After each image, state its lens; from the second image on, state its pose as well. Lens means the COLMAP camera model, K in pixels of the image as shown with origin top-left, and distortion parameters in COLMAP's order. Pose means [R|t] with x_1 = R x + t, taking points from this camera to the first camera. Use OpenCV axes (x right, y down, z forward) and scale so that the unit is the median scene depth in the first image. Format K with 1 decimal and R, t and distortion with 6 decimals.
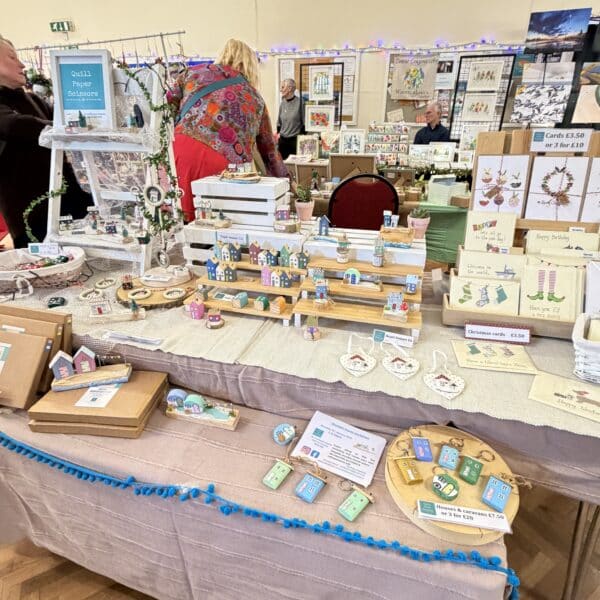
lens RADIAL K [[381.3, 0, 297.8], [0, 381.3, 298.6], [0, 0, 1]] dist [-0.006000, -0.002401]
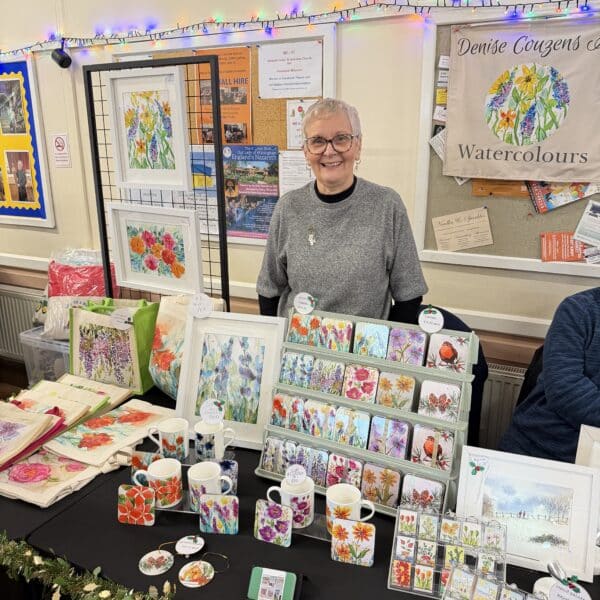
lens RADIAL K [[564.4, 0, 301.4], [0, 564.4, 301.1], [0, 0, 1]] dist [0.004581, 0.000000]
pose [[0.980831, 0.052835, -0.187560, 0.237571], [-0.082724, 0.984397, -0.155301, -0.381788], [0.176428, 0.167840, 0.969898, 0.631323]]
